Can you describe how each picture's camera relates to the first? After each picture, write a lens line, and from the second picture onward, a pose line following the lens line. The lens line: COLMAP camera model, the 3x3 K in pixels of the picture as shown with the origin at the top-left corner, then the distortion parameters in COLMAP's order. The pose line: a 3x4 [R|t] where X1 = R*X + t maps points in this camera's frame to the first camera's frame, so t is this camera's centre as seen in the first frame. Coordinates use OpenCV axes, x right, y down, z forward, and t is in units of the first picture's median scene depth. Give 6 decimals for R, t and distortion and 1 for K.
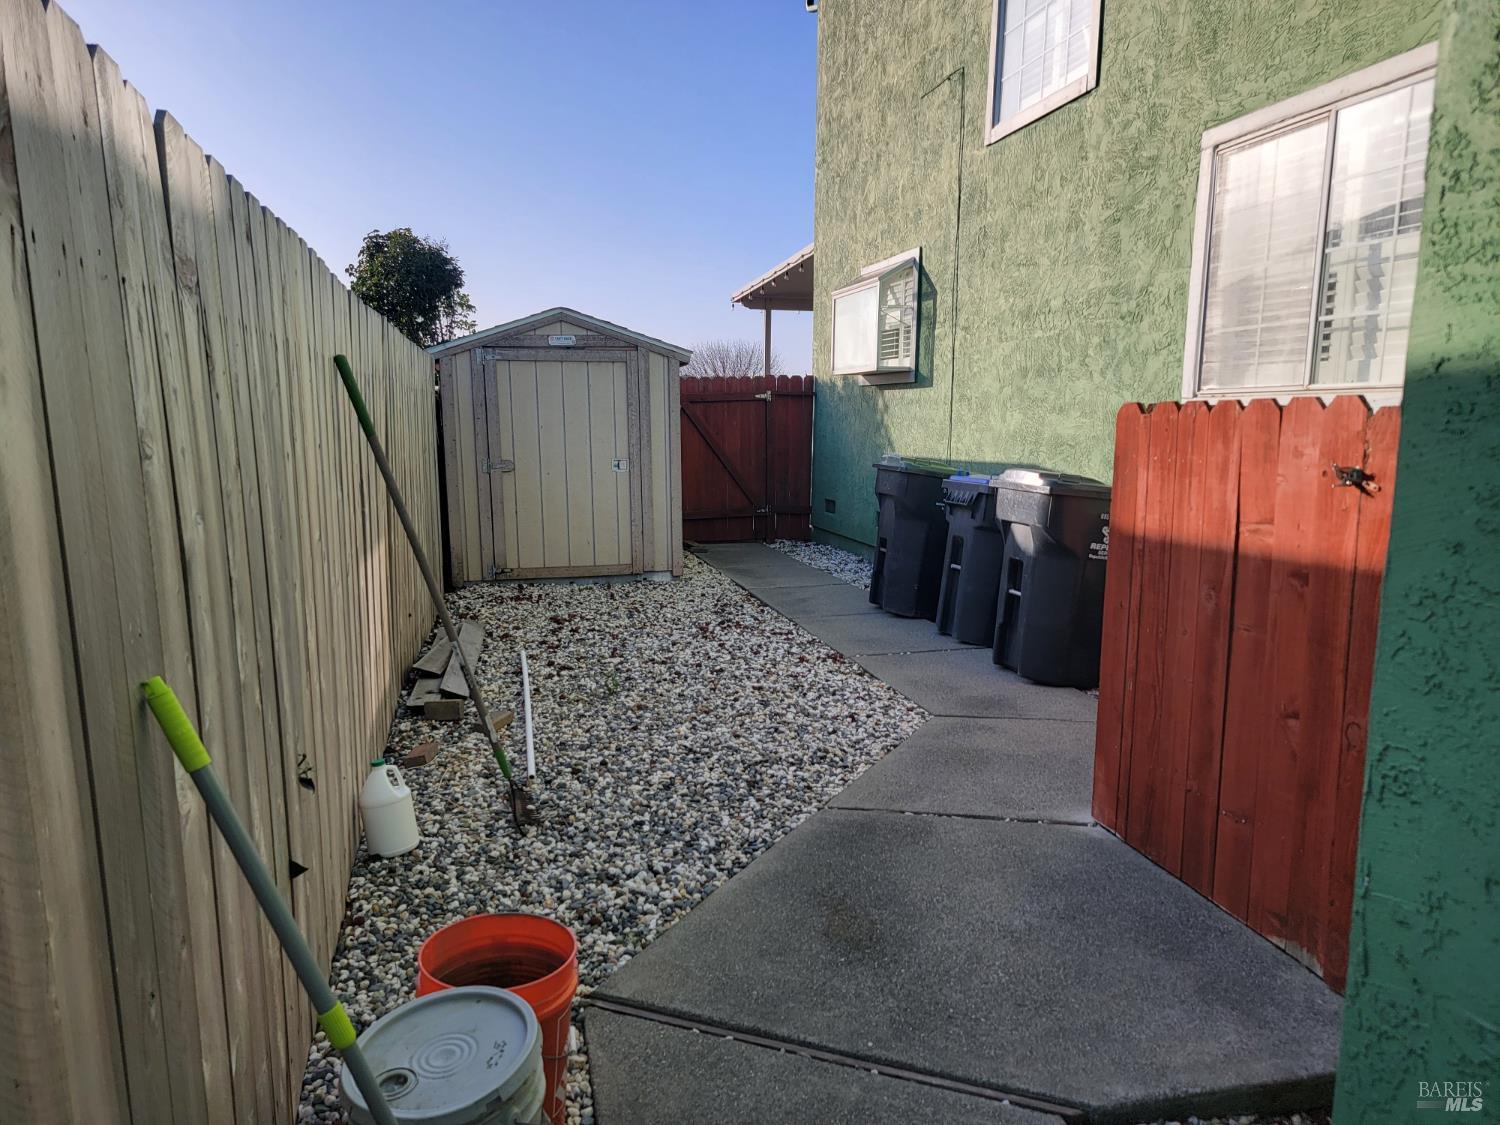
lens RADIAL K [[1061.2, 0, 753.0], [0, 1061.2, 568.5], [0, 0, 1]] dist [0.056594, 0.000769]
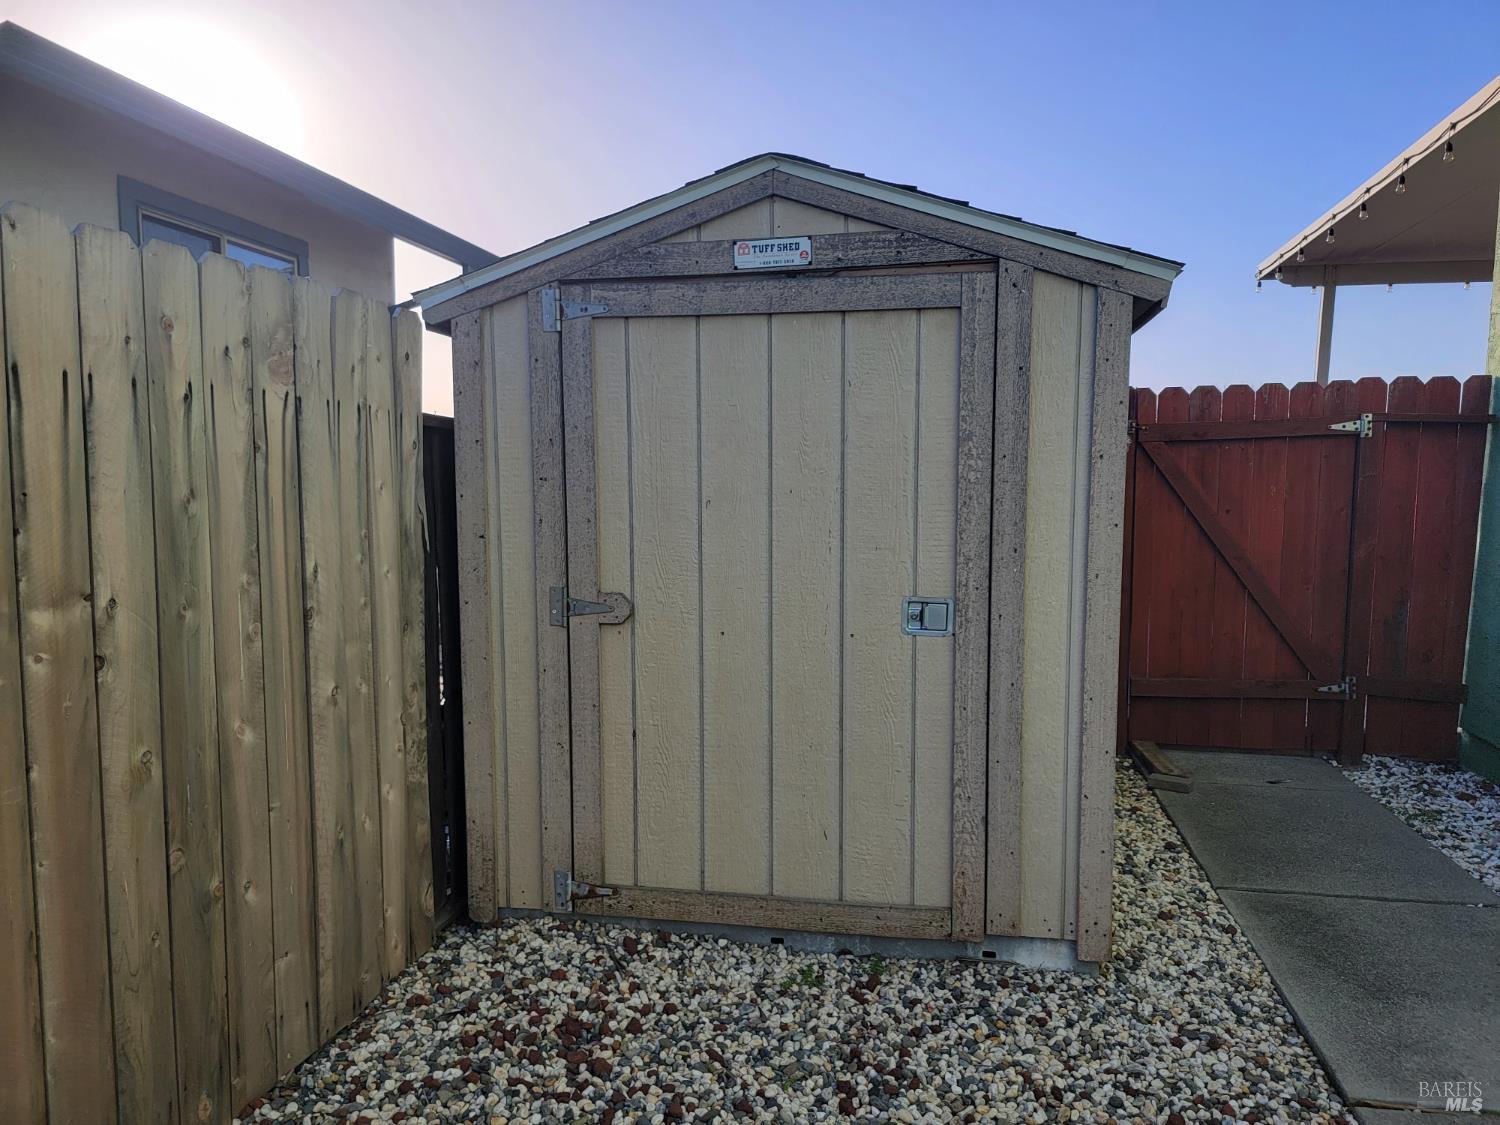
lens RADIAL K [[1061.2, 0, 757.7], [0, 1061.2, 598.8], [0, 0, 1]] dist [0.056594, 0.000769]
pose [[0.911100, 0.047236, -0.409469, -0.036445], [-0.059068, 0.998121, -0.016289, -0.095311], [0.407930, 0.039027, 0.912179, 0.677898]]
